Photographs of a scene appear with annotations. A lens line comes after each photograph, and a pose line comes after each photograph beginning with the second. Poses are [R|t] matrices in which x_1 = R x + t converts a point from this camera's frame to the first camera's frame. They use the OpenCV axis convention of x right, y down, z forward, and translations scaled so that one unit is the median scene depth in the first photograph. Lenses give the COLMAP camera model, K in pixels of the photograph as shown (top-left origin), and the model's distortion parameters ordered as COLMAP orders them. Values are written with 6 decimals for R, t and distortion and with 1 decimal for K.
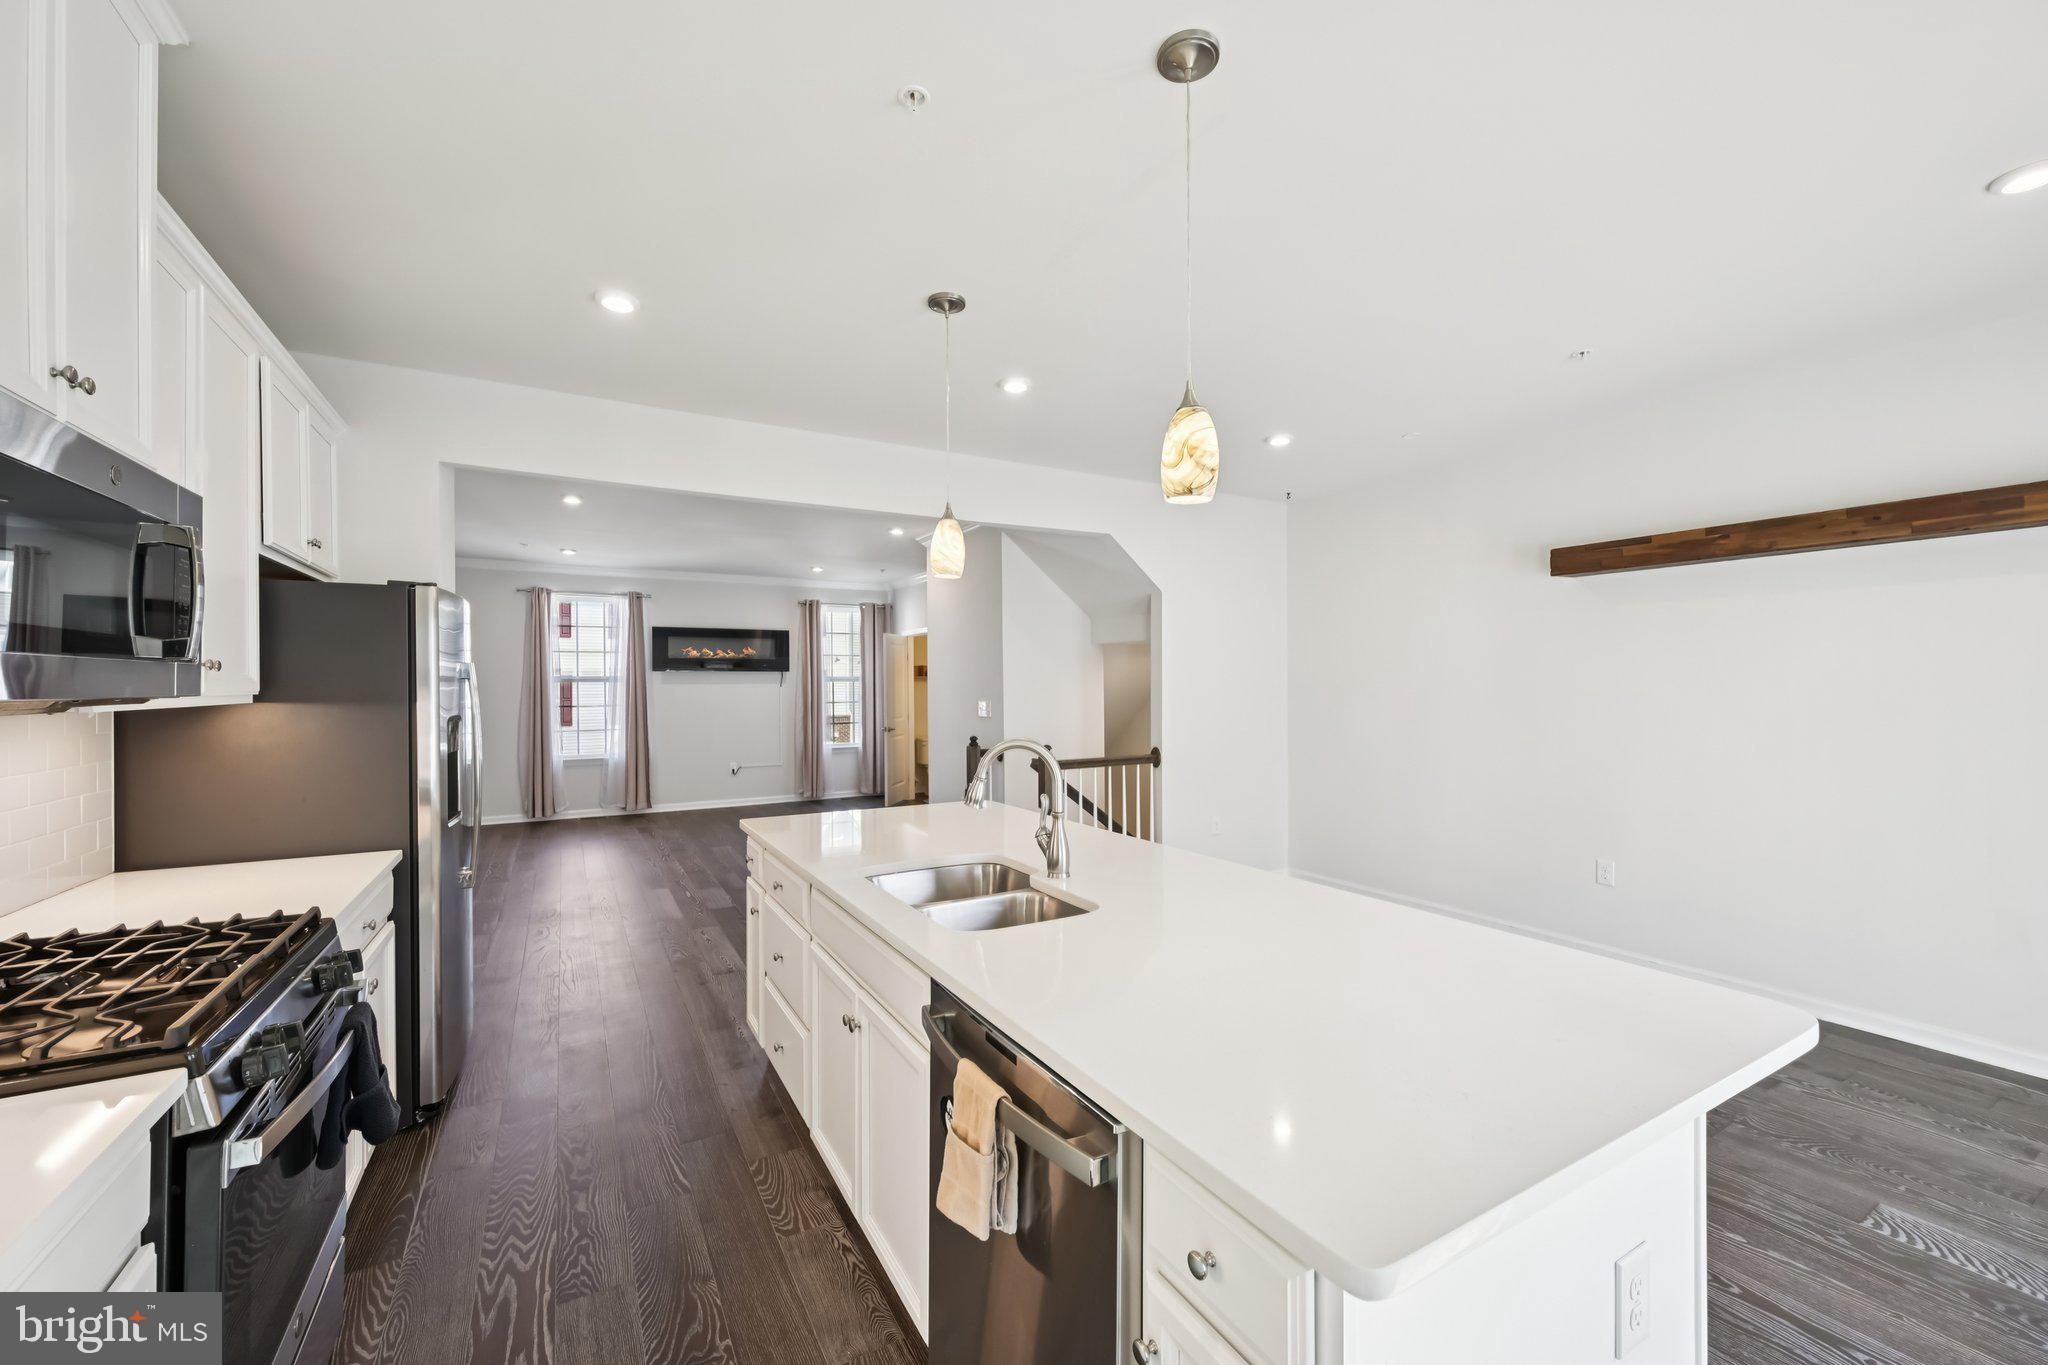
lens RADIAL K [[804.9, 0, 1023.3], [0, 804.9, 685.4], [0, 0, 1]] dist [0.000561, 0.000440]
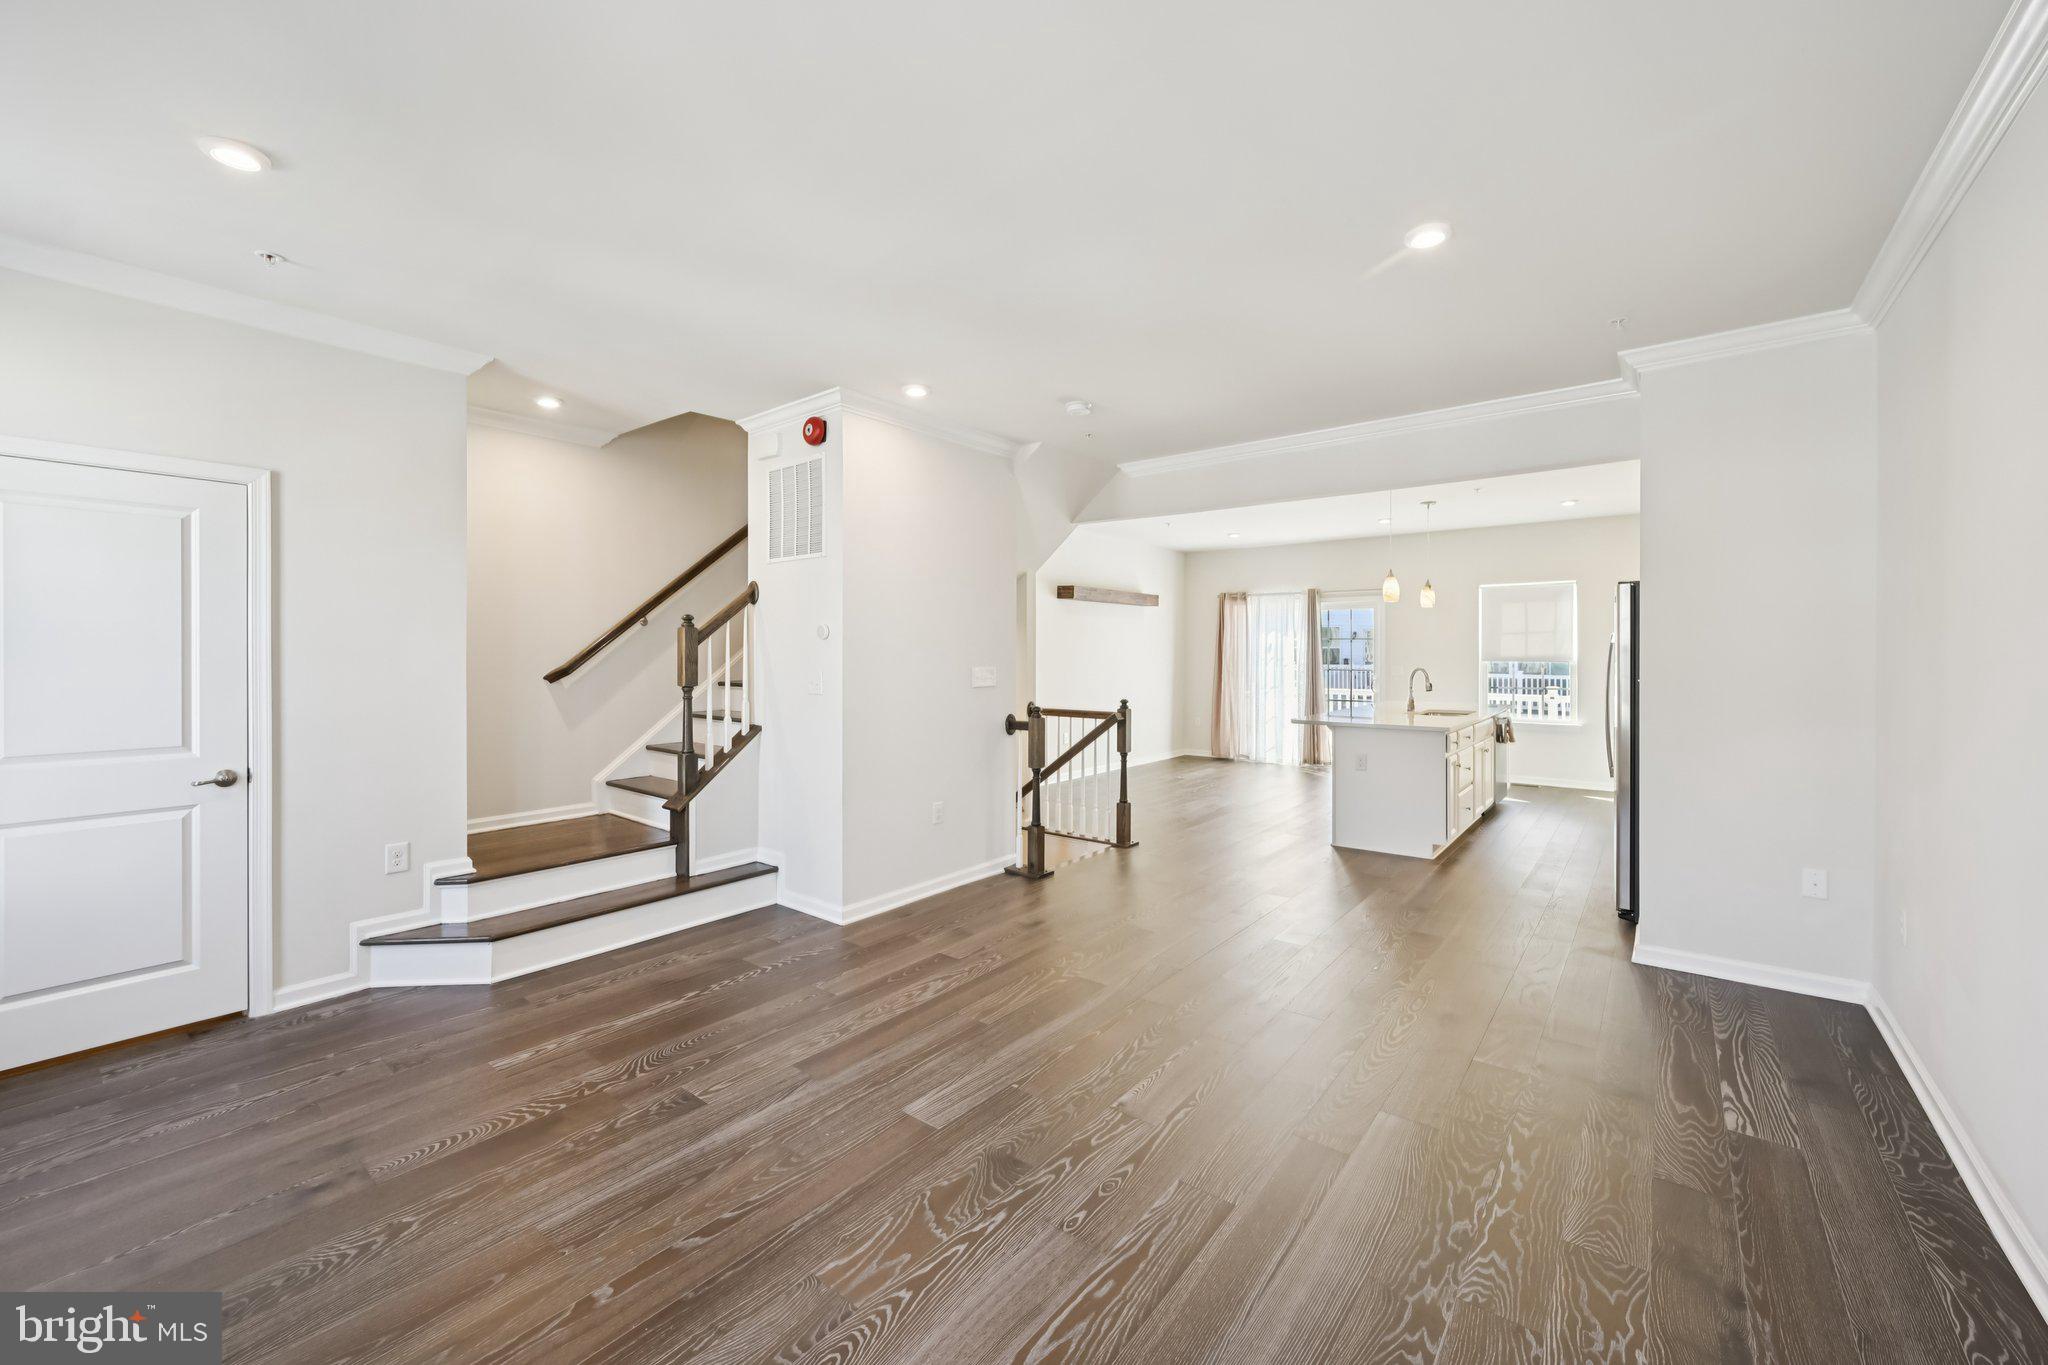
lens RADIAL K [[804.9, 0, 1014.1], [0, 804.9, 659.2], [0, 0, 1]] dist [0.000561, 0.000440]
pose [[-0.362478, -0.005188, 0.931978, -0.538284], [-0.000169, 0.999985, 0.005501, 0.004469], [-0.931992, 0.001837, -0.362473, 0.836754]]
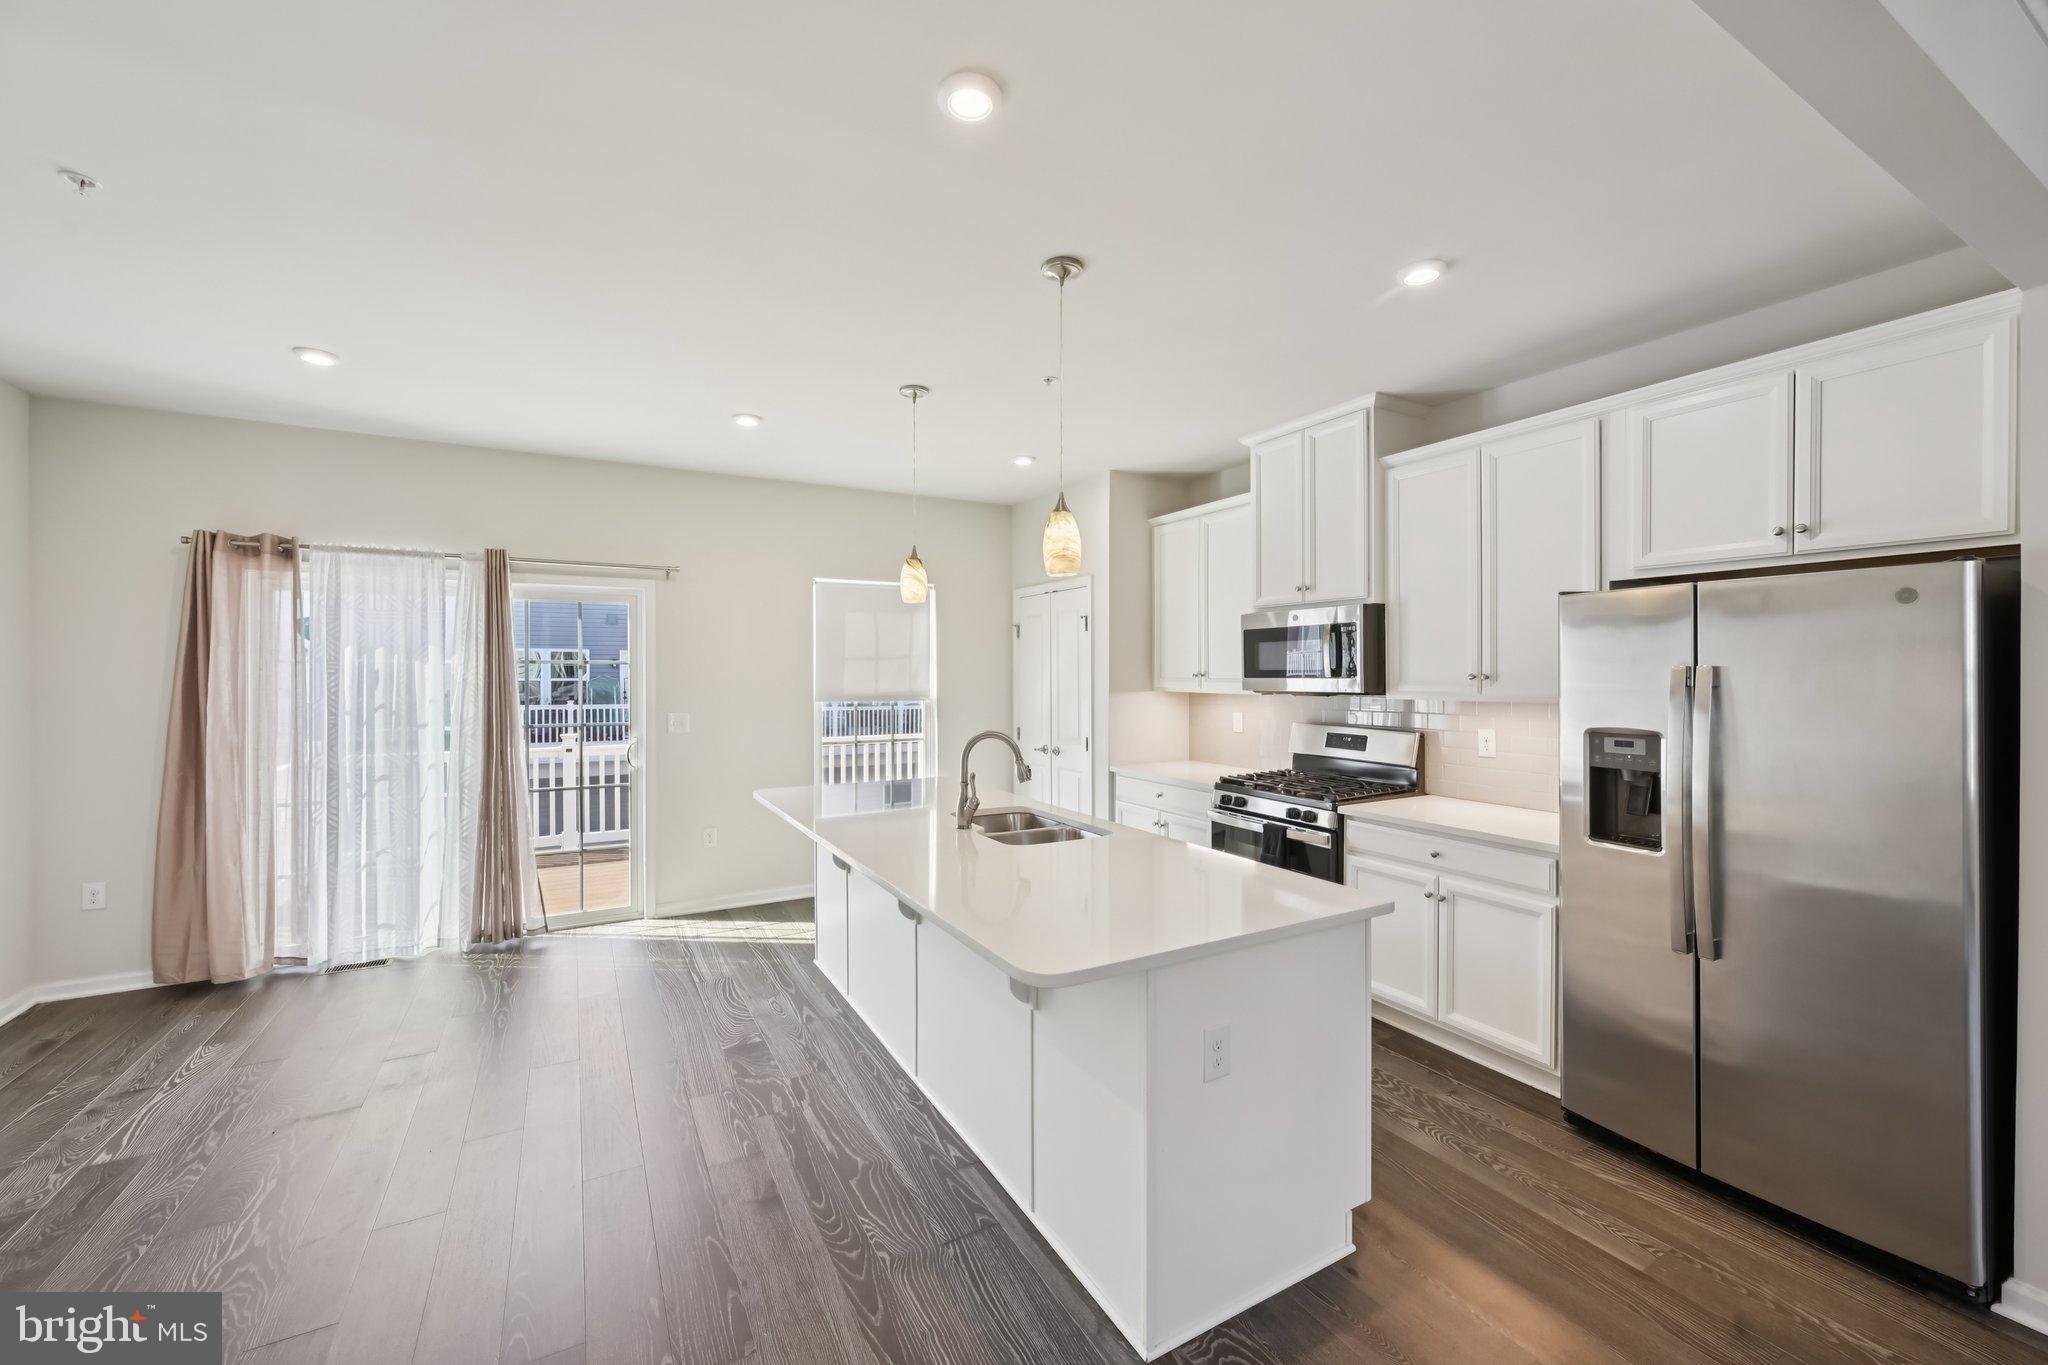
lens RADIAL K [[804.9, 0, 1021.4], [0, 804.9, 675.7], [0, 0, 1]] dist [0.000561, 0.000440]
pose [[-0.999907, 0.005363, 0.012556, -0.018846], [0.005372, 0.999985, 0.000696, -0.006989], [-0.012552, 0.000763, -0.999921, 0.564381]]
